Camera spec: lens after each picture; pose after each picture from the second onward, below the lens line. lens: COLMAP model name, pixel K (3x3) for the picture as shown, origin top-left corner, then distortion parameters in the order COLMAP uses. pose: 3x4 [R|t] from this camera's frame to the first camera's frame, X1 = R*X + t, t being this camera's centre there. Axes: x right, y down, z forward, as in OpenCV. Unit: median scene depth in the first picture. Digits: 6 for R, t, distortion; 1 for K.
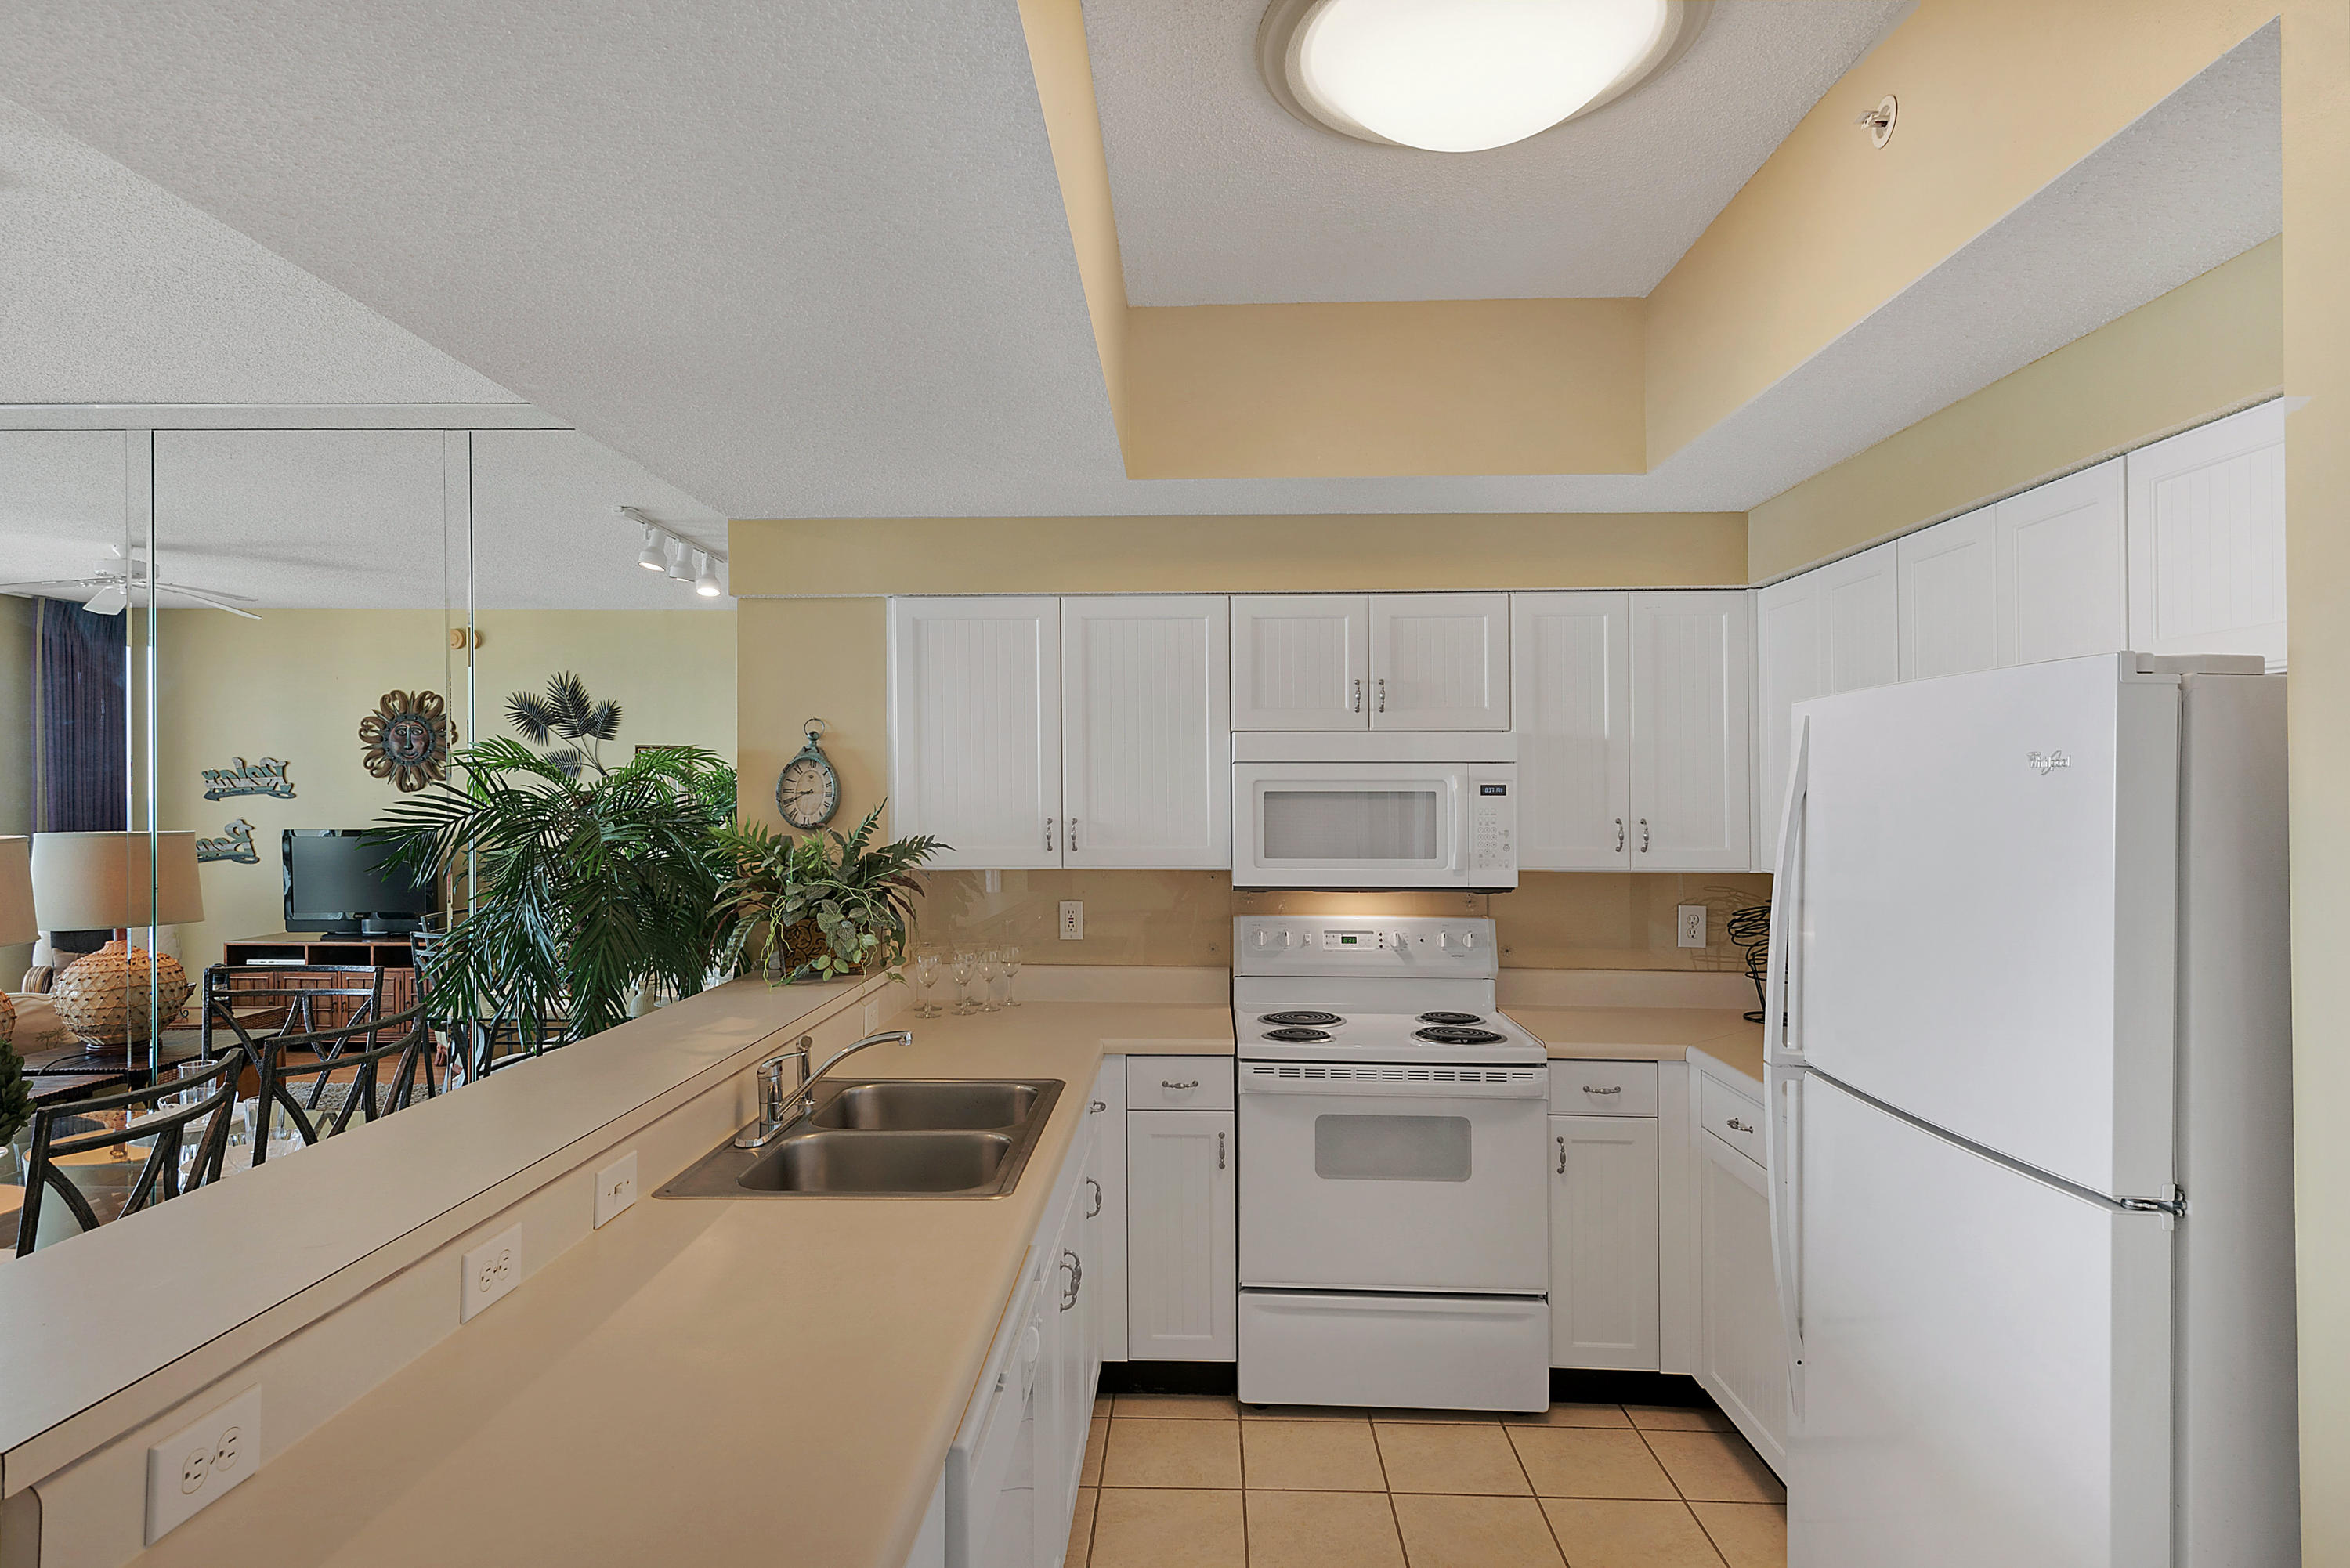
lens RADIAL K [[1313.3, 0, 1174.6], [0, 1313.3, 784.3], [0, 0, 1]] dist [0.031129, -0.004409]
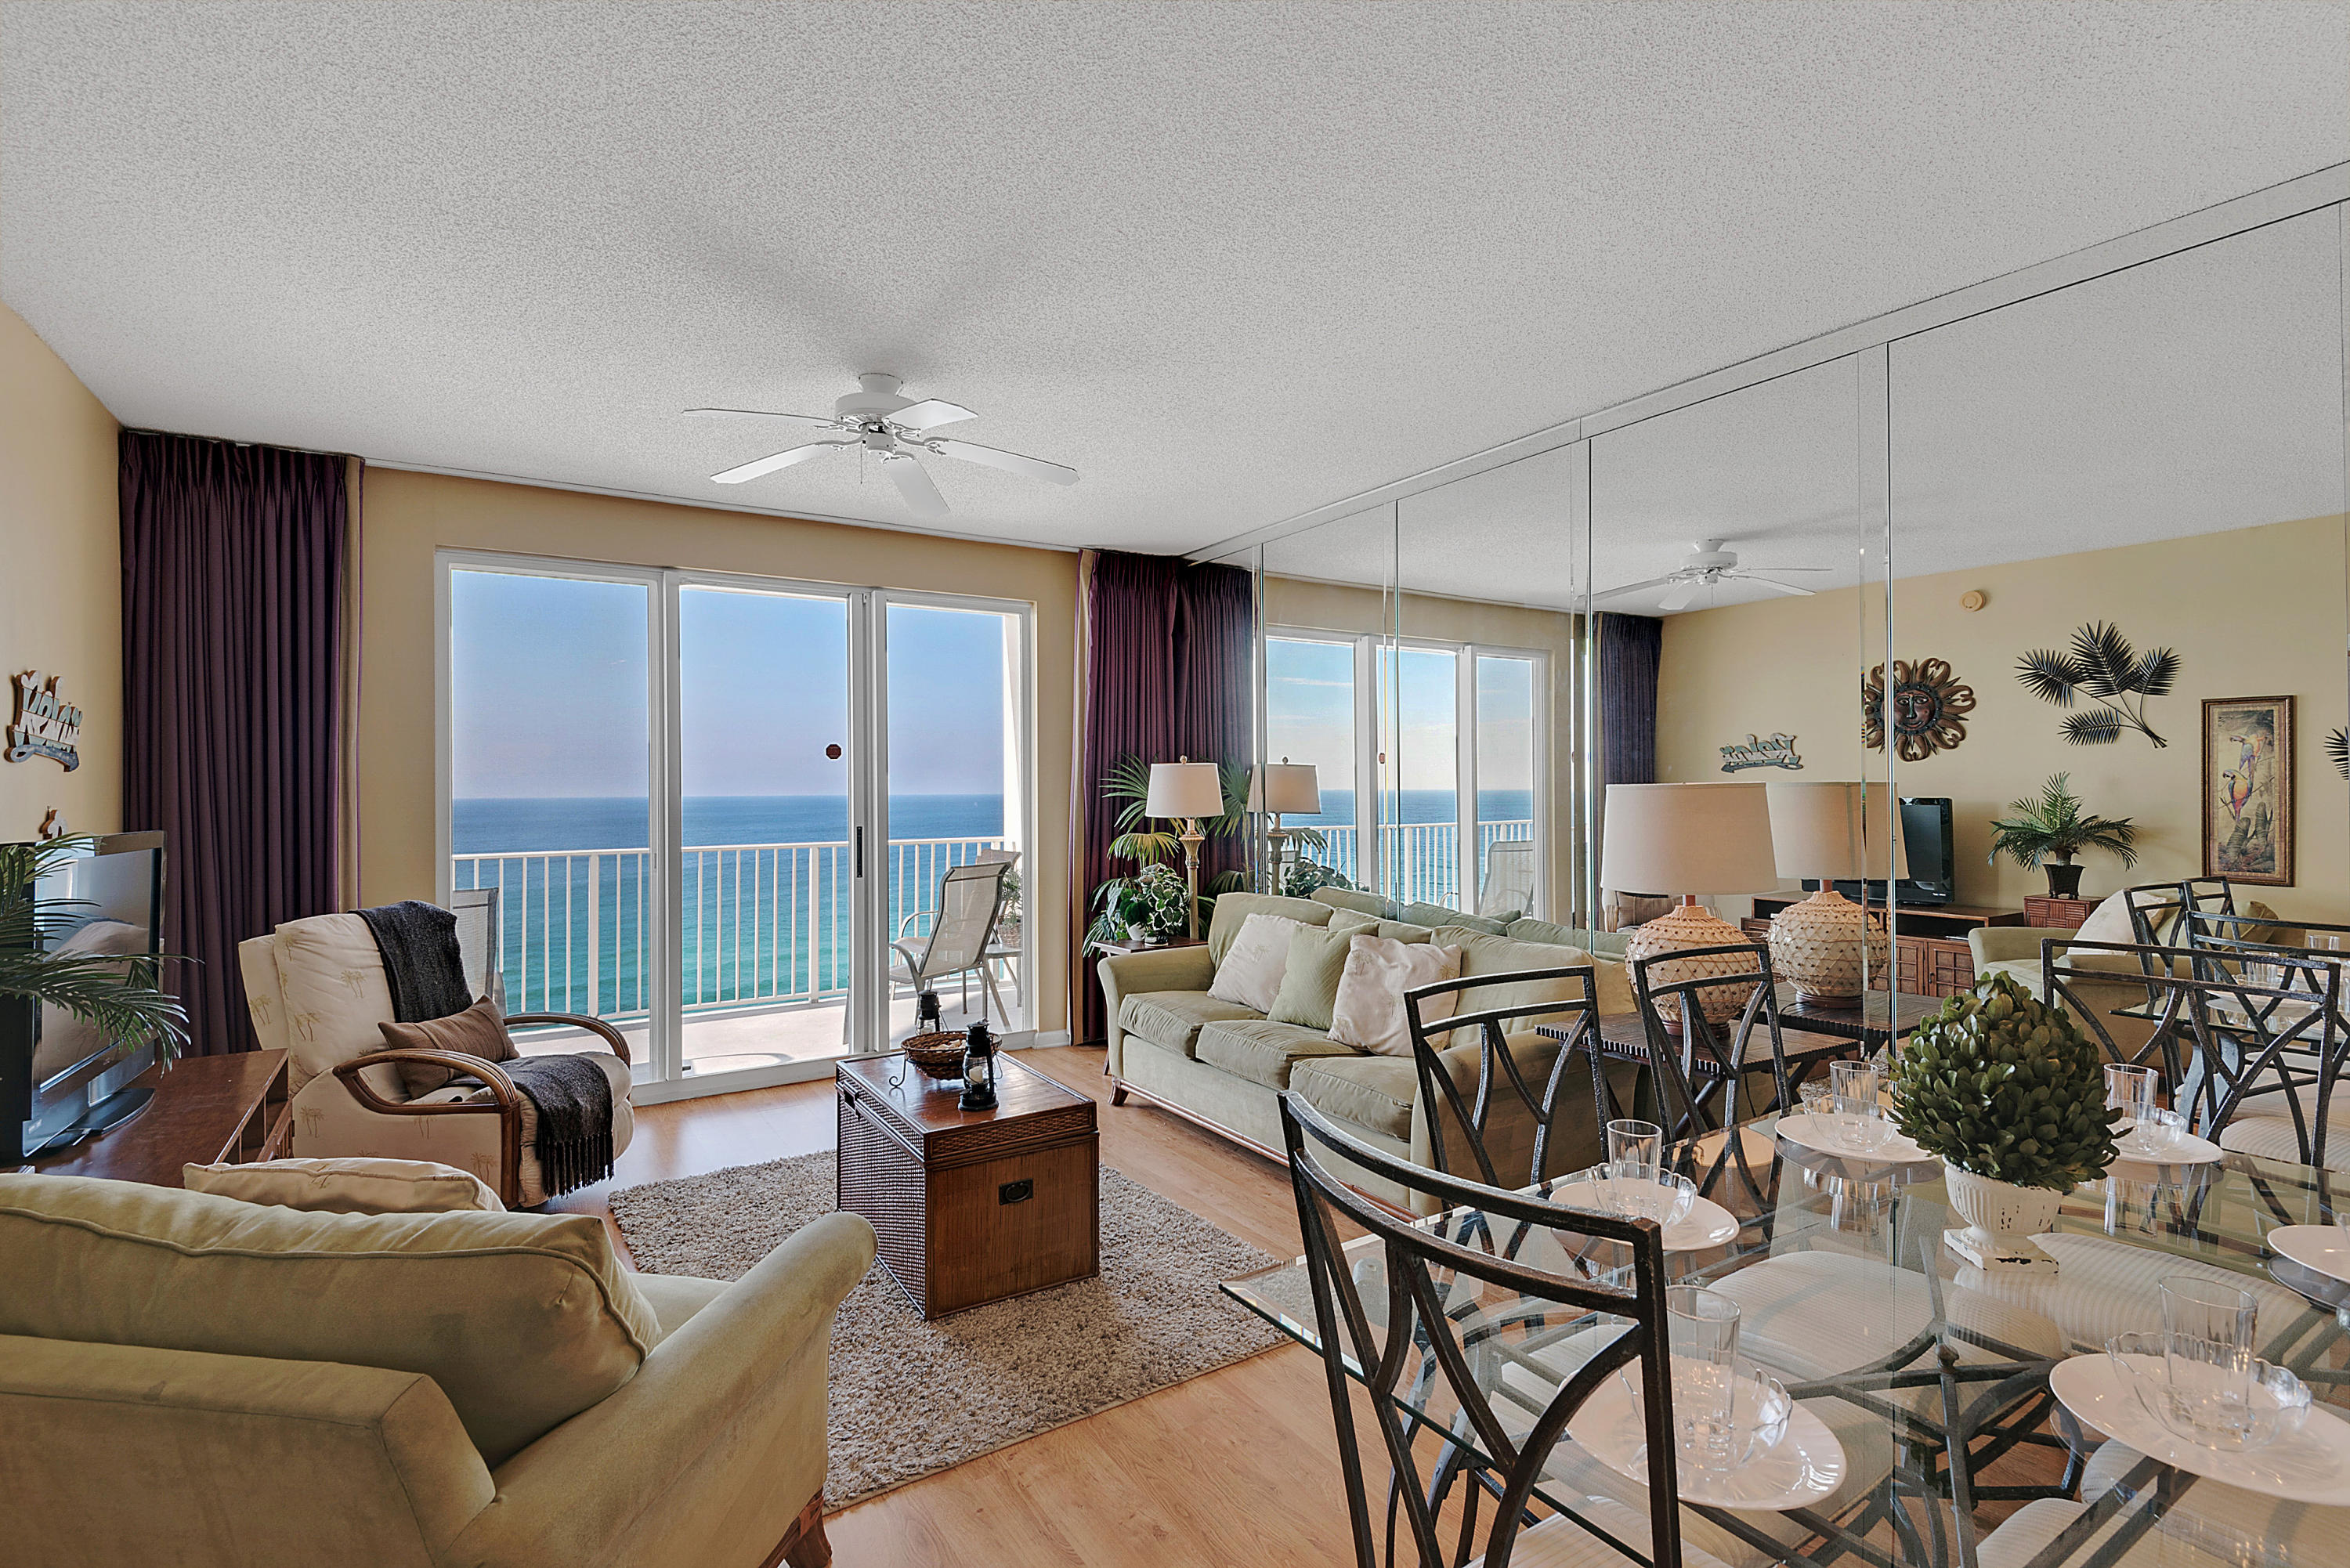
lens RADIAL K [[1092.6, 0, 1188.4], [0, 1092.6, 783.3], [0, 0, 1]] dist [-0.002839, -0.001717]
pose [[0.563622, -0.005890, -0.826012, -0.460412], [0.010777, 0.999942, 0.000224, 0.037529], [0.825963, -0.009028, 0.563653, 0.185599]]
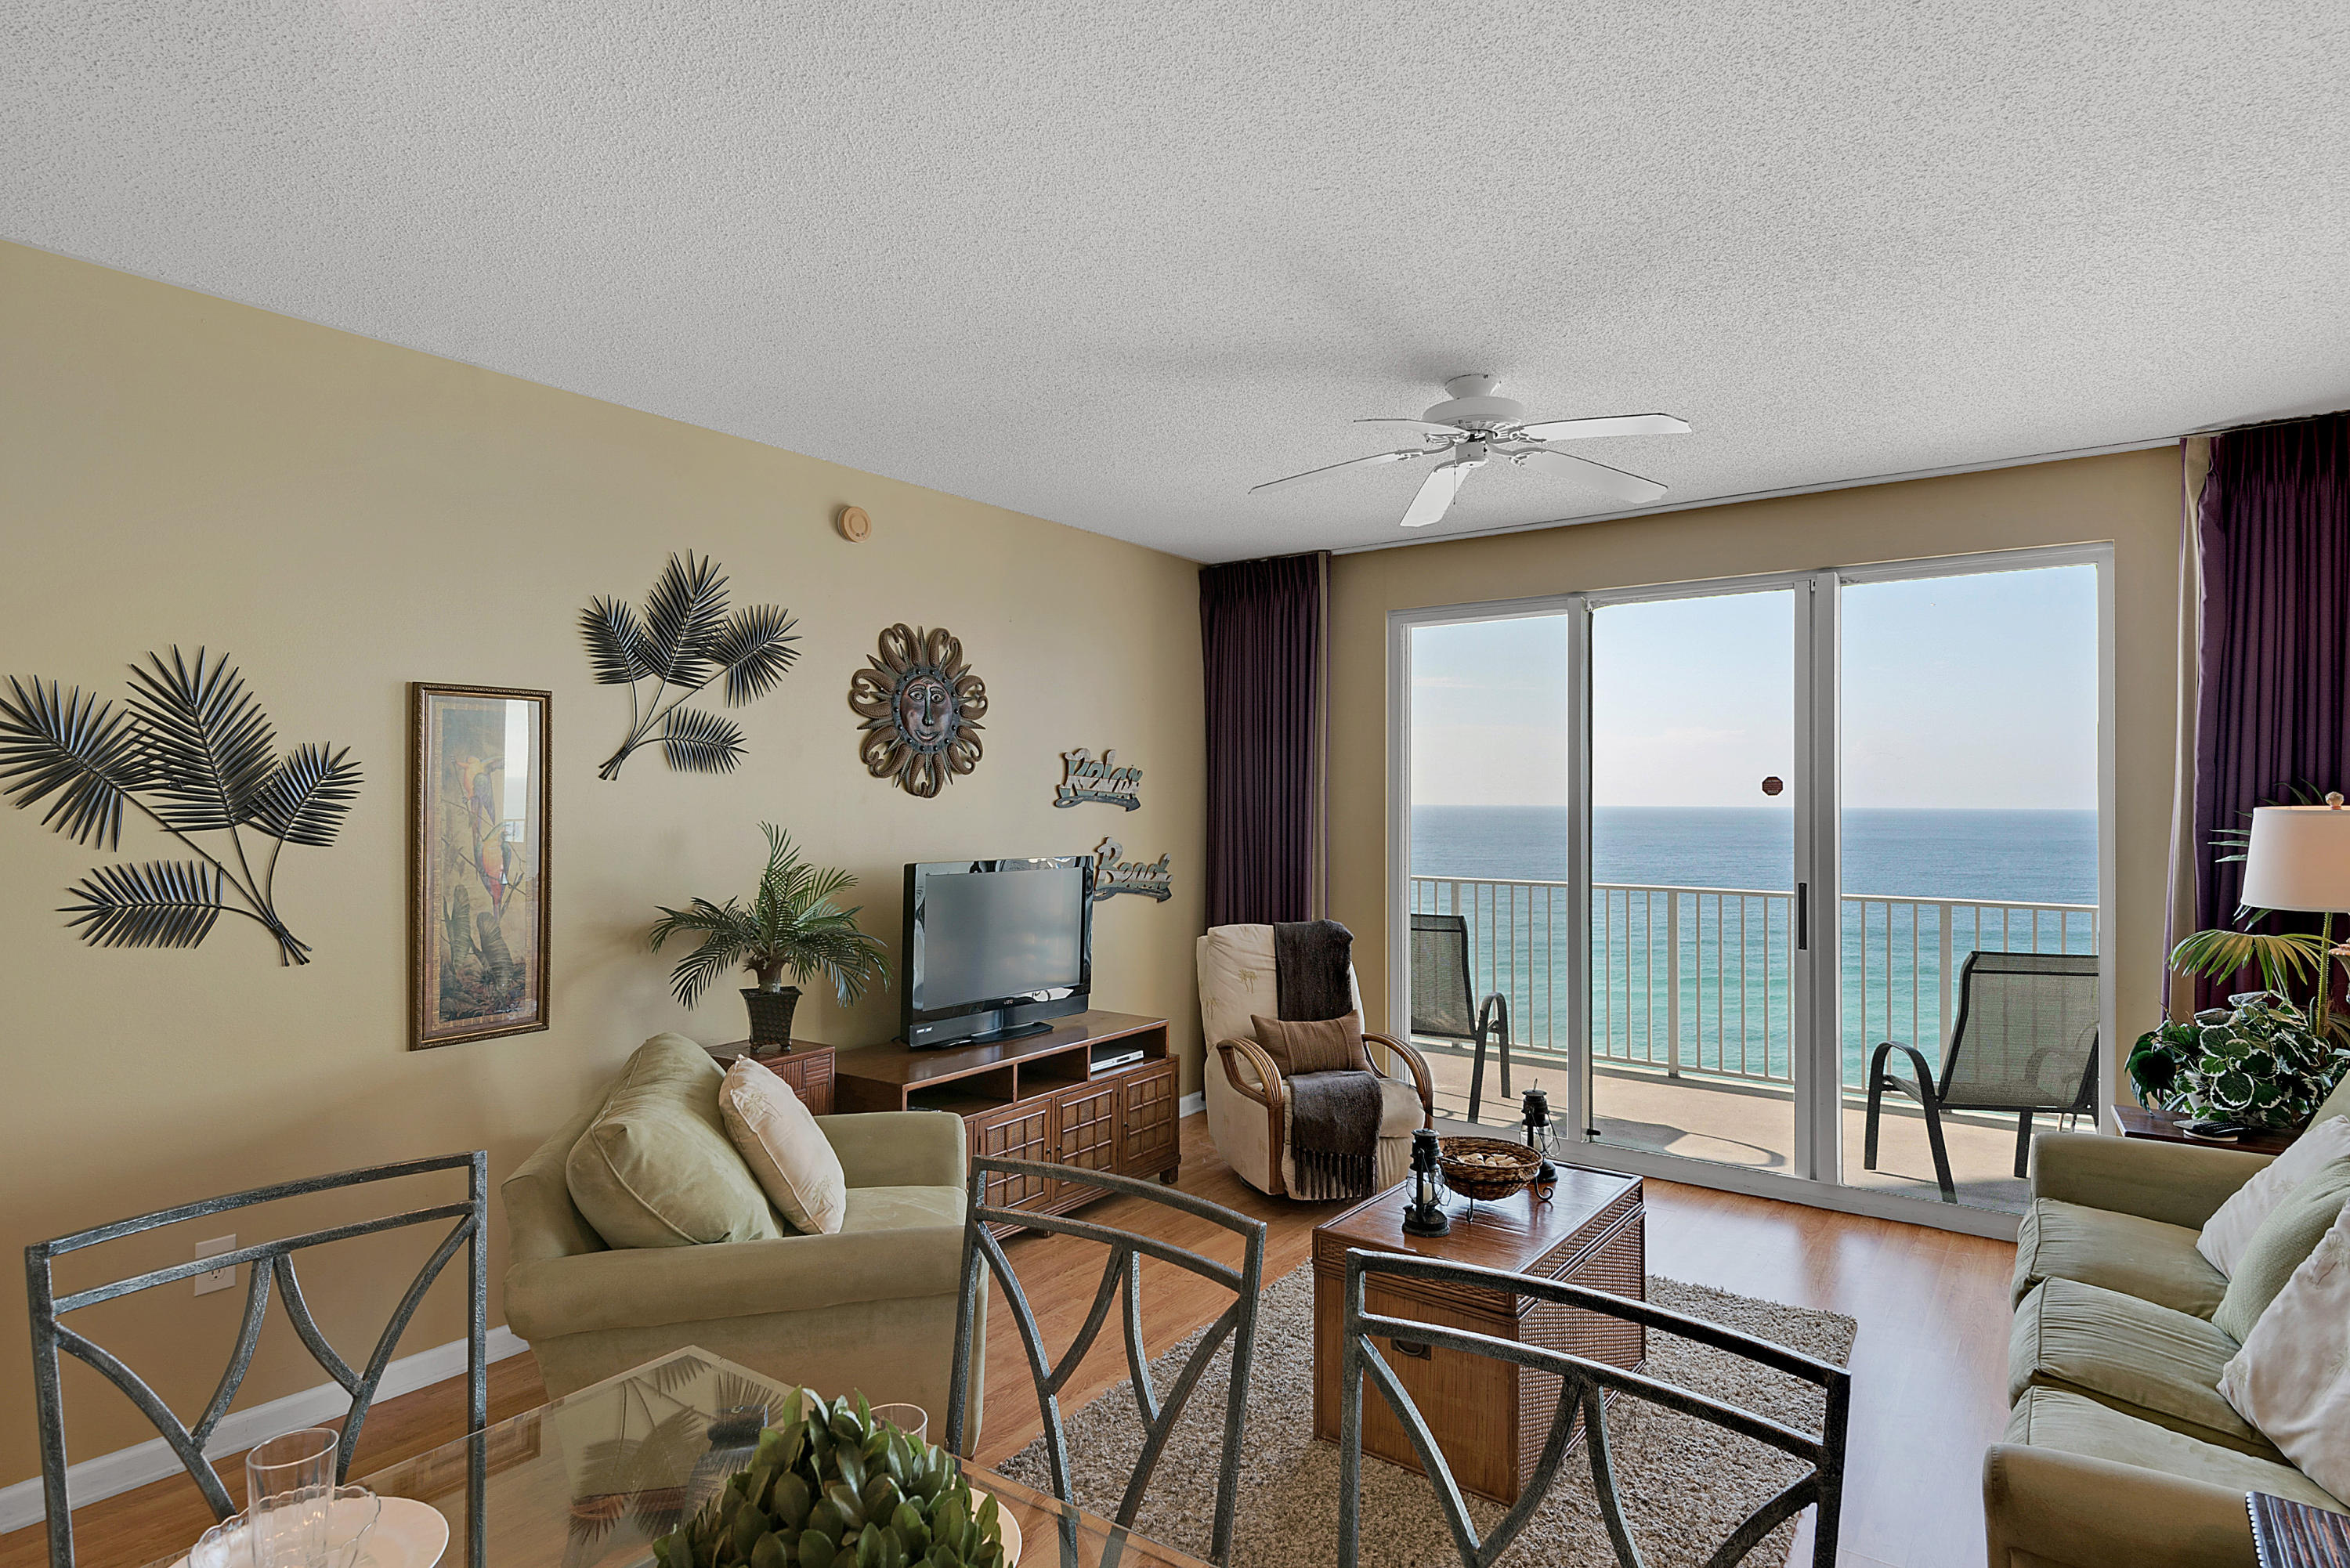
lens RADIAL K [[1215.6, 0, 1189.3], [0, 1215.6, 801.9], [0, 0, 1]] dist [0.002961, -0.000016]
pose [[-0.573538, -0.000171, -0.819179, -0.523727], [-0.000162, 1.000000, -0.000095, 0.006982], [0.819179, 0.000078, -0.573538, 0.853489]]
